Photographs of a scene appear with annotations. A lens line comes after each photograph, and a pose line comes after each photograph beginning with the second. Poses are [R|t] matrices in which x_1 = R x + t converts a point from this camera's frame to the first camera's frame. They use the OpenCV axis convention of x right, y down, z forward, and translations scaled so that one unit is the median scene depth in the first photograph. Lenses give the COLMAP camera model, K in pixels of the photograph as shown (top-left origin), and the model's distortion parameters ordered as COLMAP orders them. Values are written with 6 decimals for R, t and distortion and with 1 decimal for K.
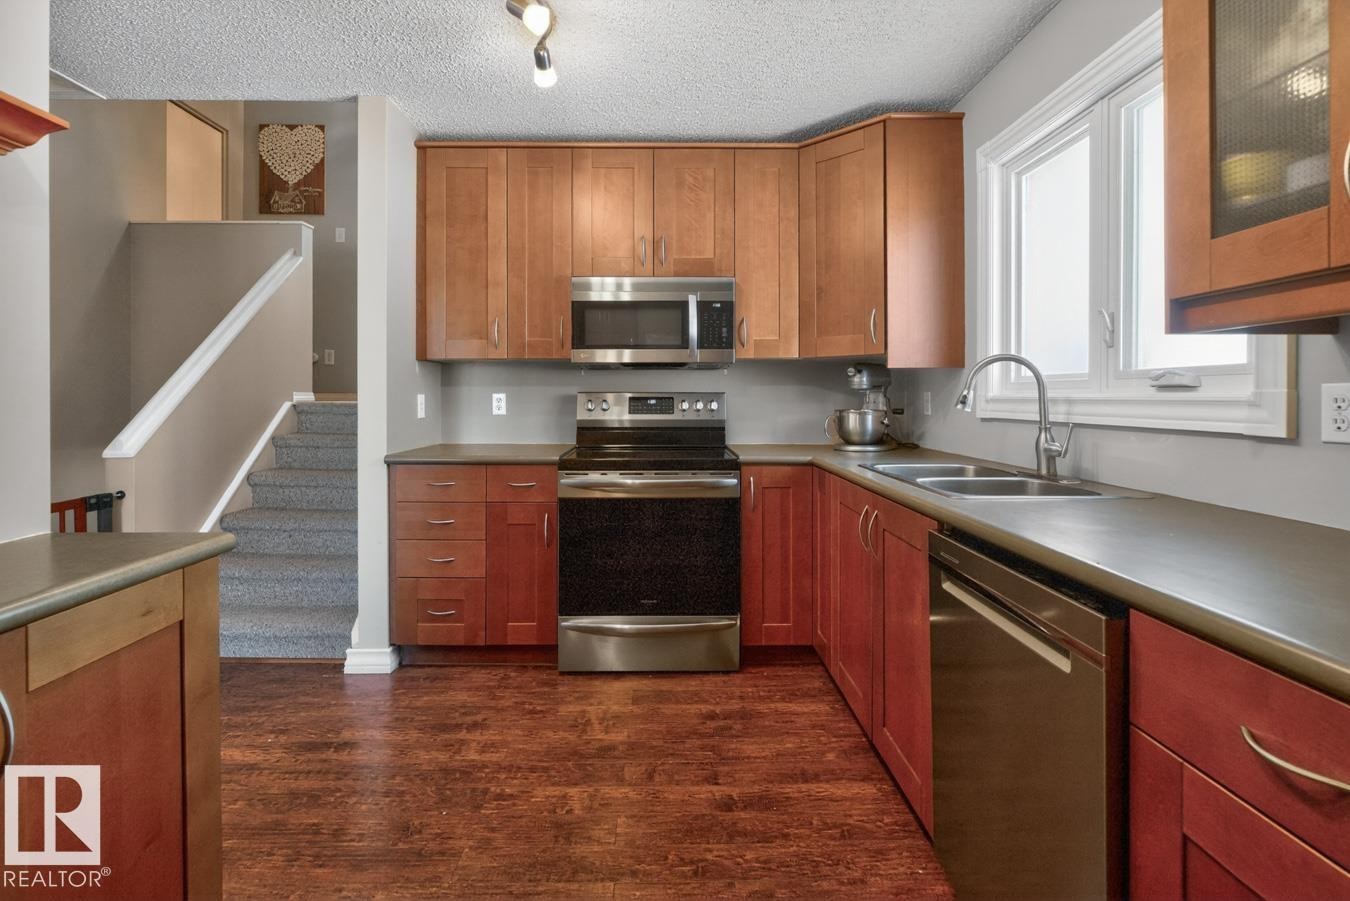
lens RADIAL K [[645.5, 0, 672.7], [0, 645.5, 397.4], [0, 0, 1]] dist [-0.002154, -0.000699]
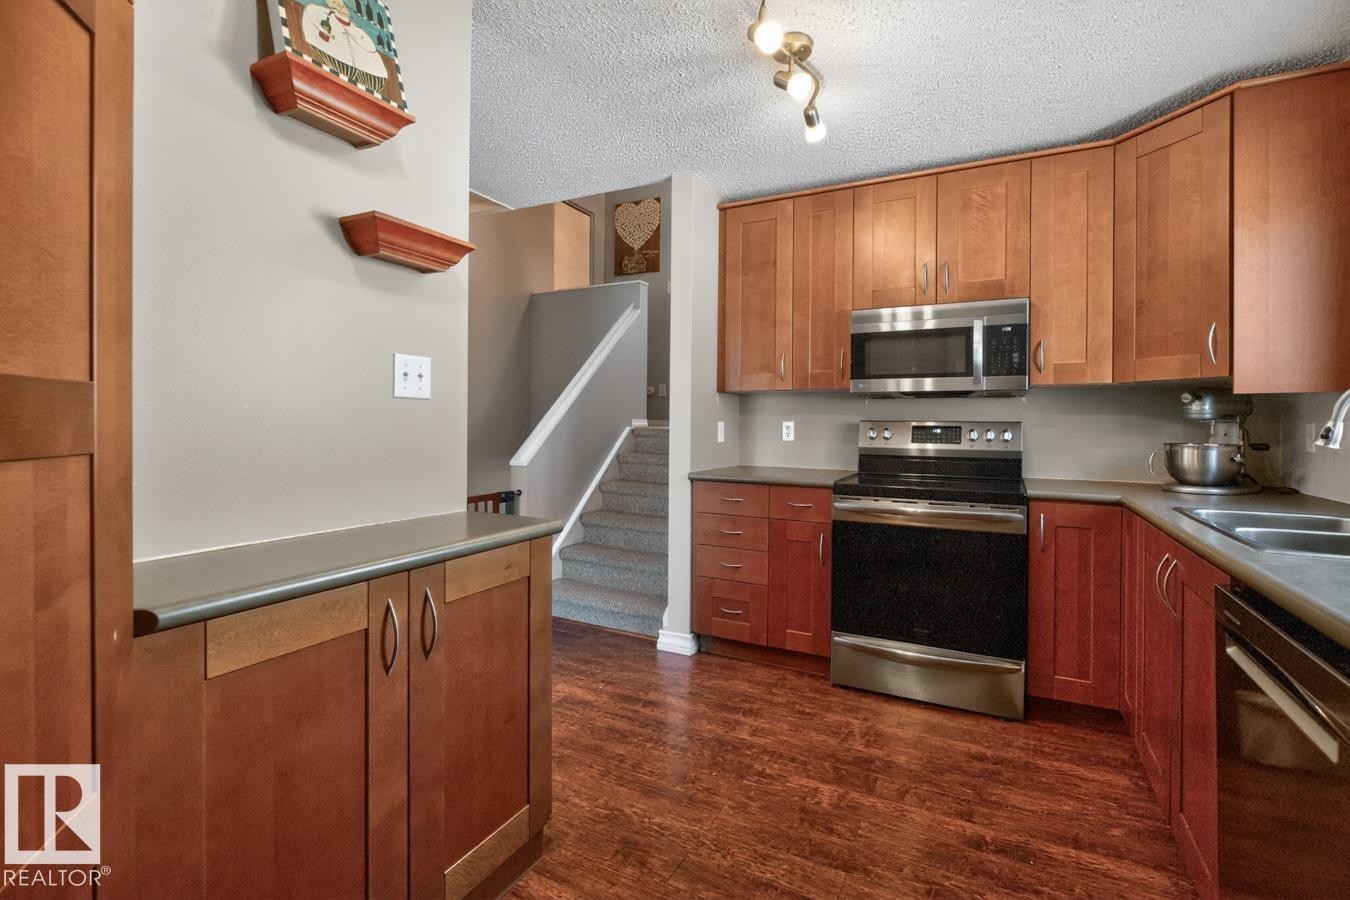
lens RADIAL K [[633.8, 0, 674.7], [0, 633.8, 421.0], [0, 0, 1]] dist [0.000036, -0.000601]
pose [[0.879699, 0.005814, -0.475496, 0.086436], [-0.008530, 0.999957, -0.003554, -0.001516], [0.475455, 0.007182, 0.879711, -0.044666]]
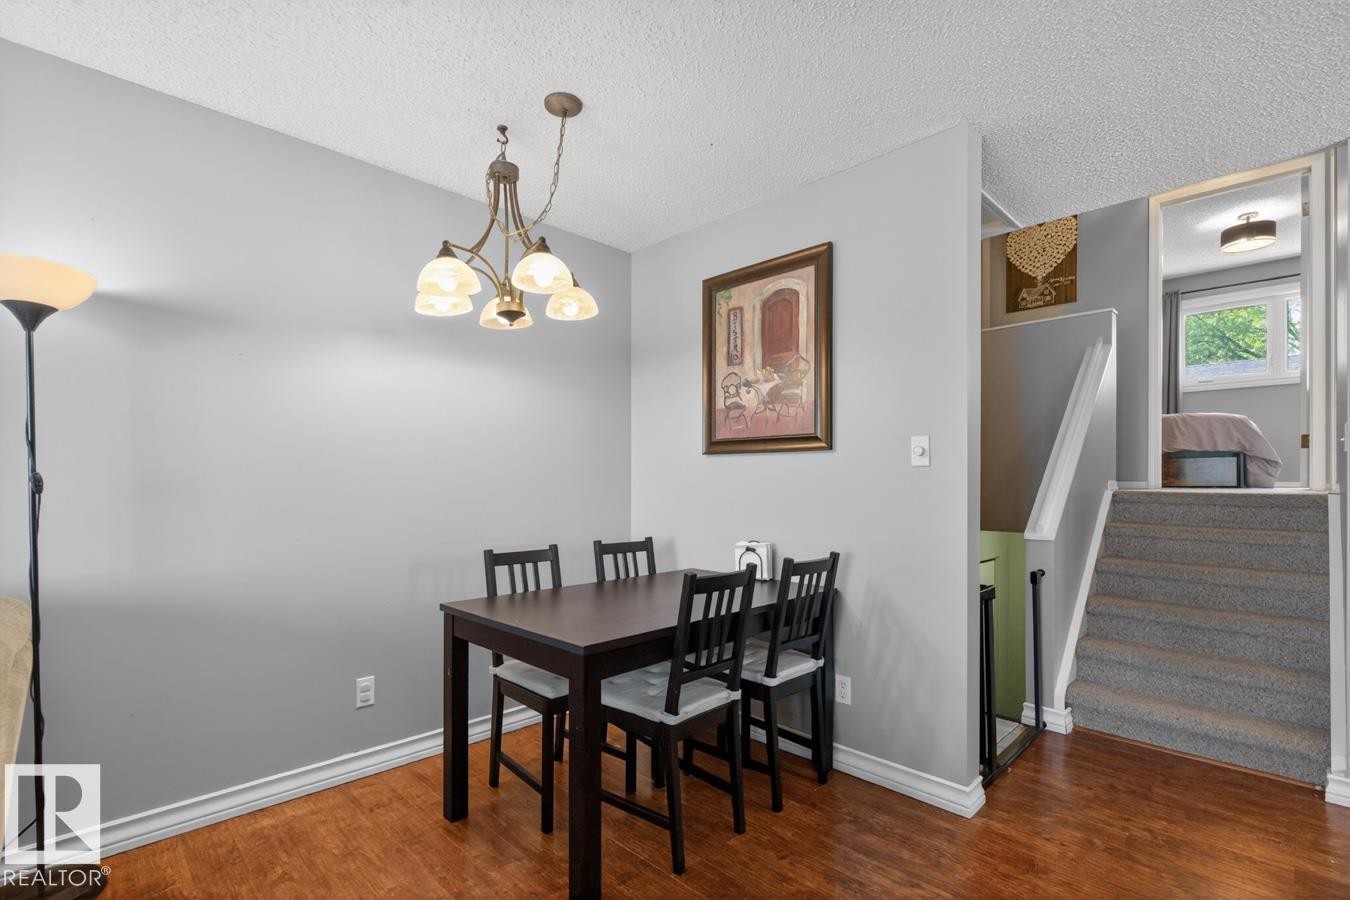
lens RADIAL K [[625.1, 0, 657.1], [0, 625.1, 482.1], [0, 0, 1]] dist [-0.001890, -0.000406]
pose [[0.685687, 0.003321, -0.727889, -0.507153], [-0.002219, 0.999994, 0.002472, -0.008961], [0.727893, -0.000080, 0.685691, -0.243013]]
